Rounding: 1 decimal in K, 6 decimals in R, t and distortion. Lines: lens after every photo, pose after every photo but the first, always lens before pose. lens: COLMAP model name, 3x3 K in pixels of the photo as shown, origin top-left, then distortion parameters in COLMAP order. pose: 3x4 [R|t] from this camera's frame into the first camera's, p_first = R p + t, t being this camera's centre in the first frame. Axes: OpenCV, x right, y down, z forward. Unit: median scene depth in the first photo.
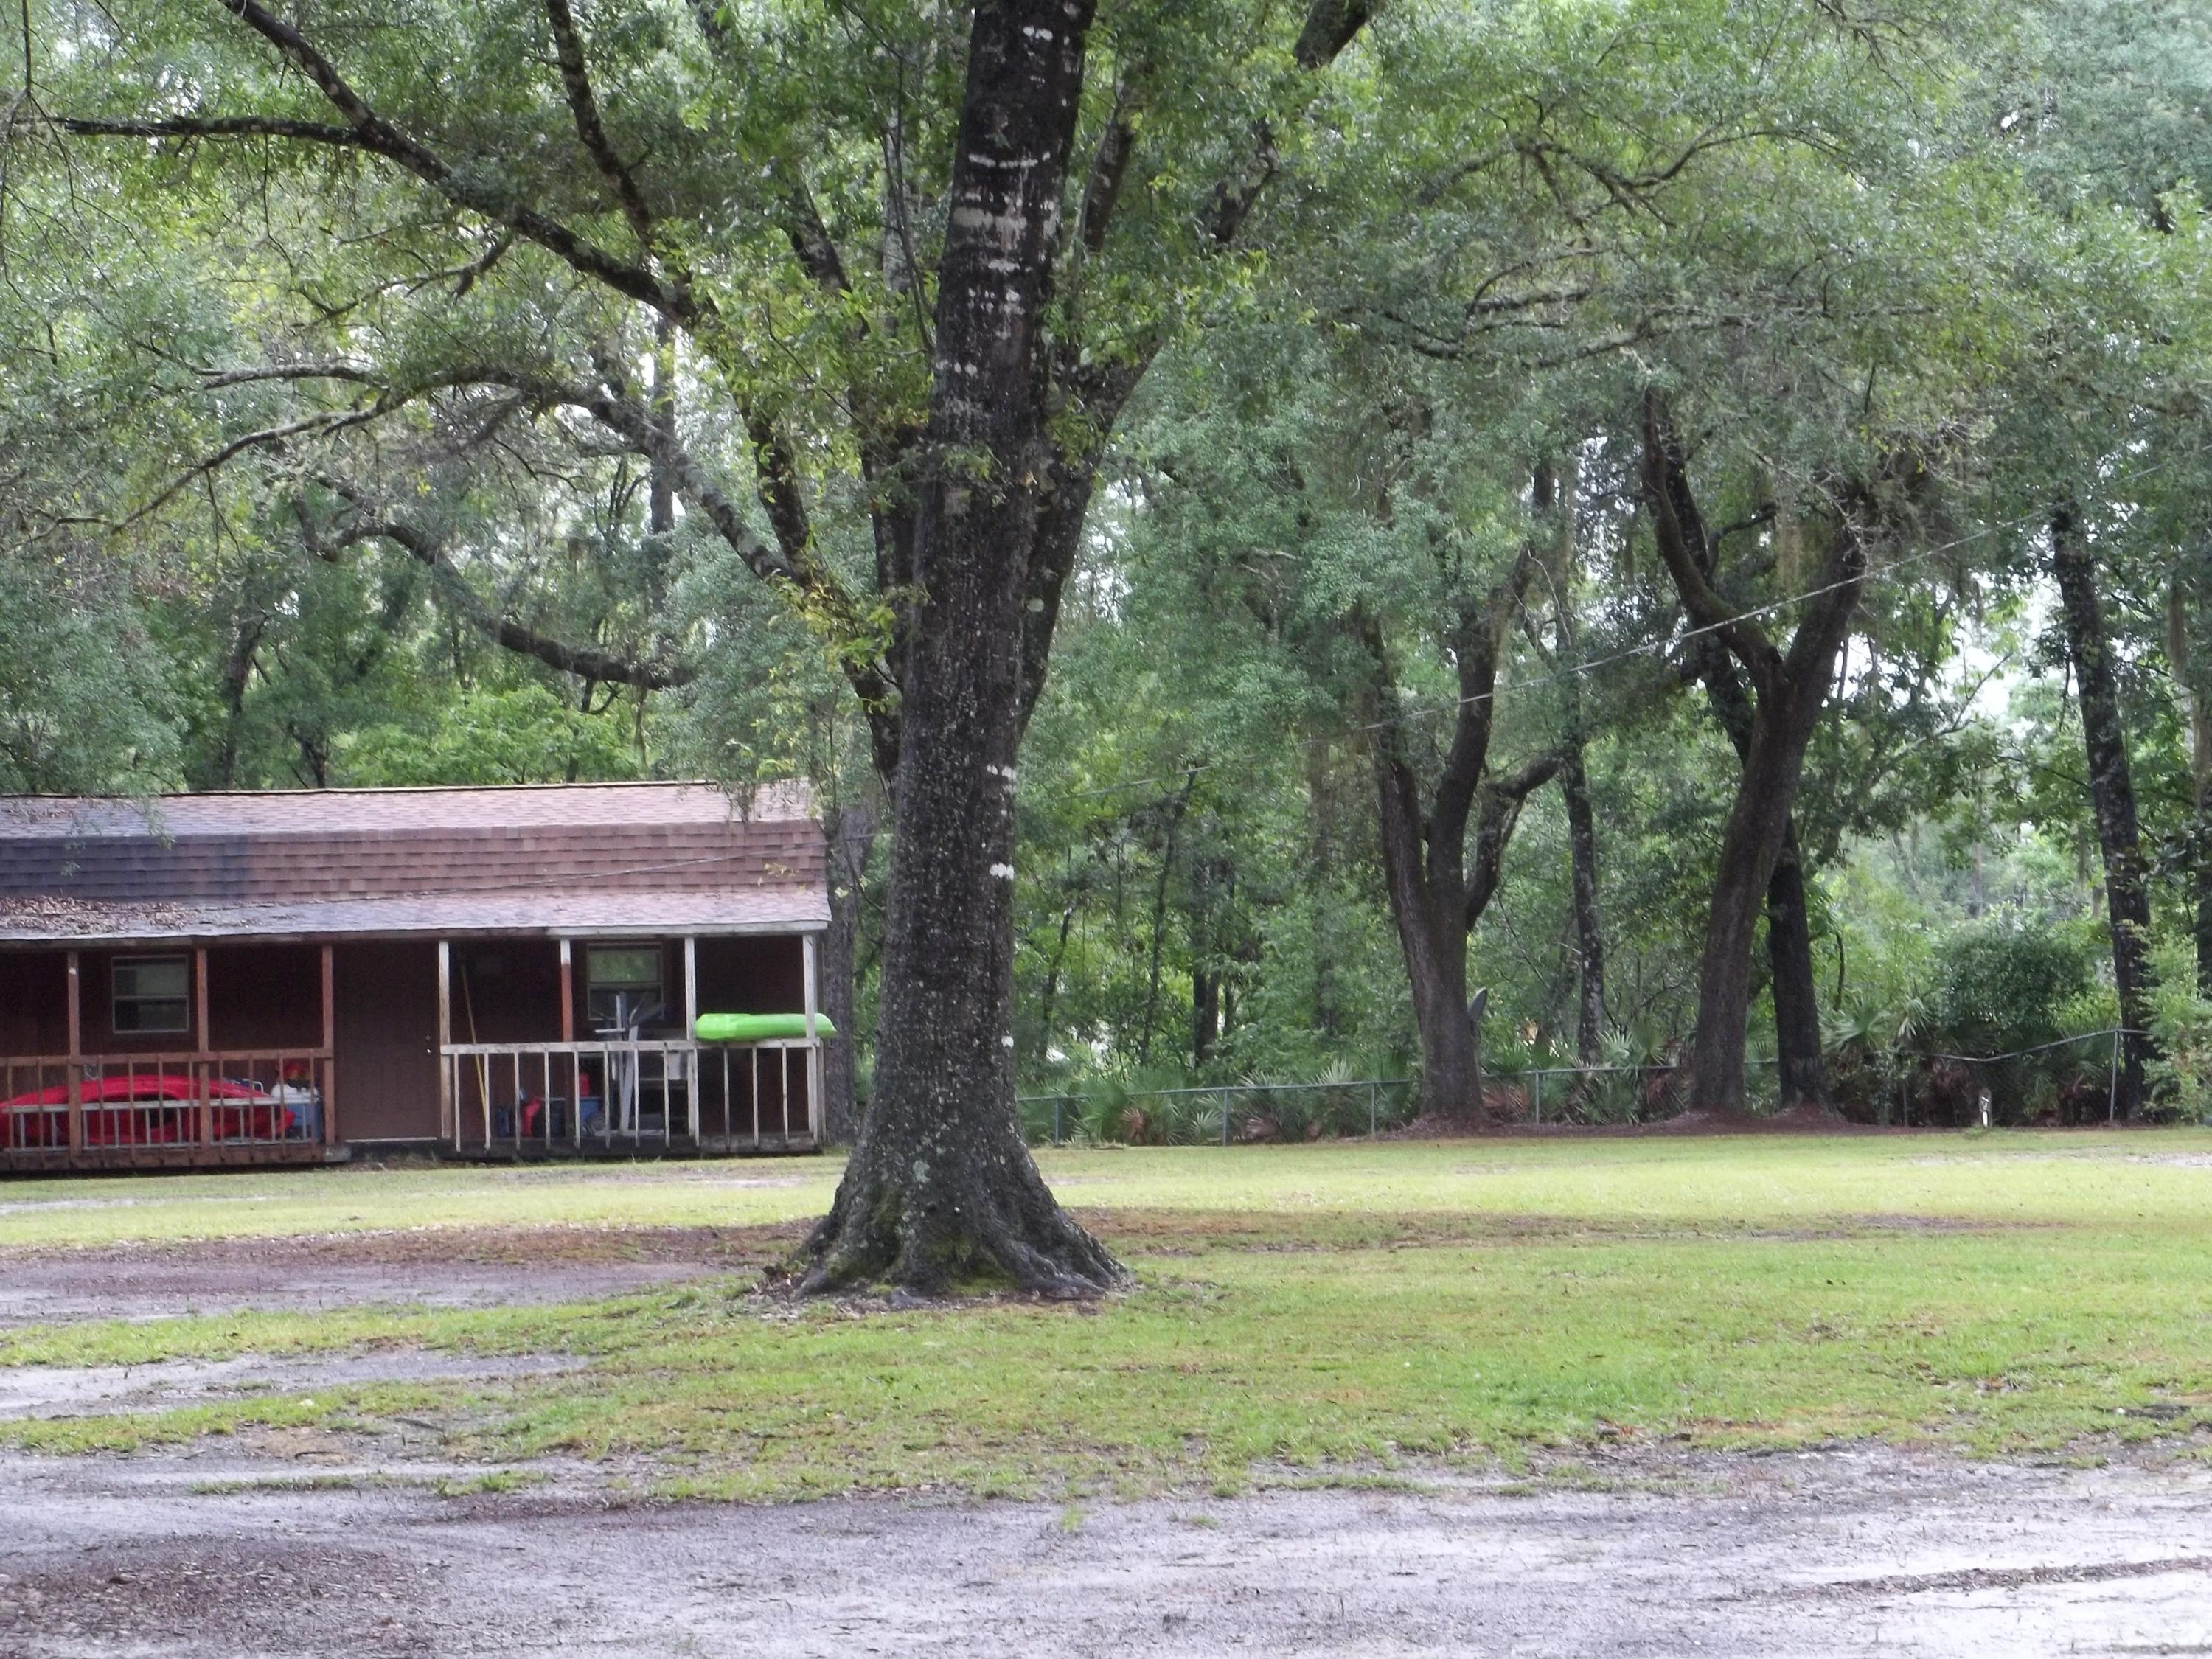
lens RADIAL K [[7492.5, 0, 1106.0], [0, 7492.5, 829.5], [0, 0, 1]] dist [0.000516, 0.379888]
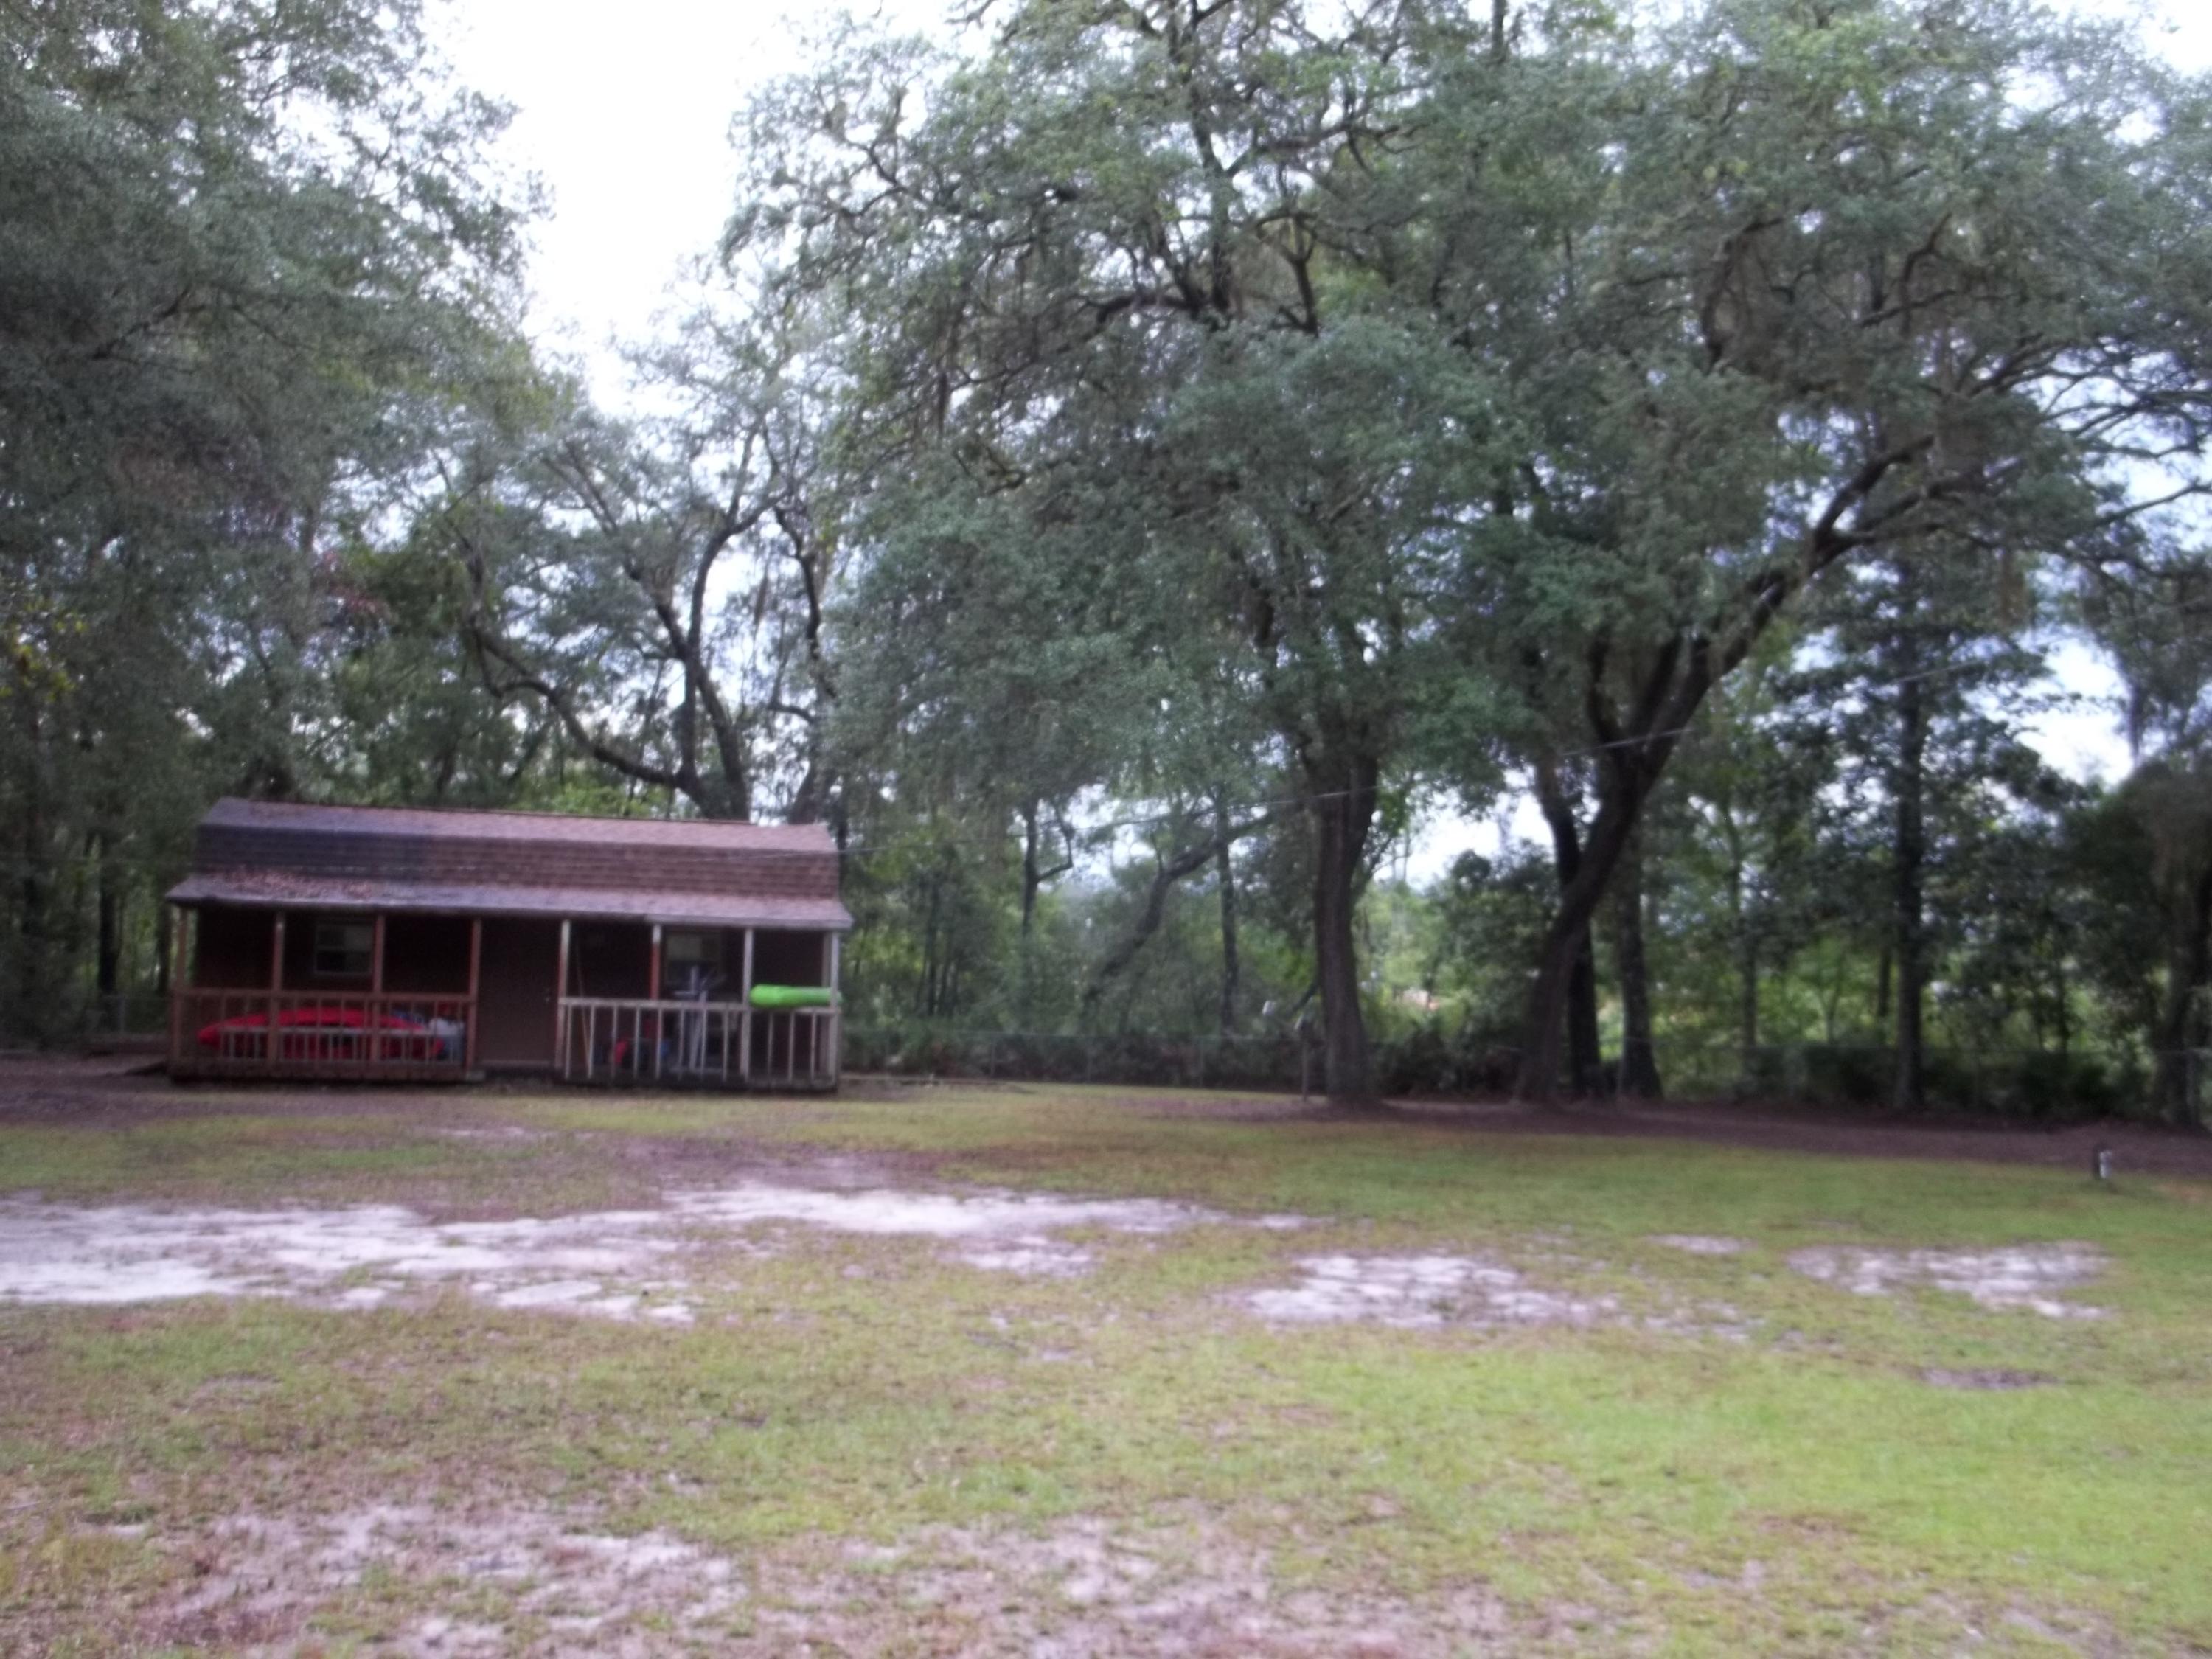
lens RADIAL K [[2183.5, 0, 1099.7], [0, 2183.5, 828.6], [0, 0, 1]] dist [-0.109580, 0.167850]
pose [[0.983672, 0.064931, 0.167851, -0.060516], [-0.058360, 0.997335, -0.043792, 0.009864], [-0.170247, 0.033281, 0.984839, 0.598830]]
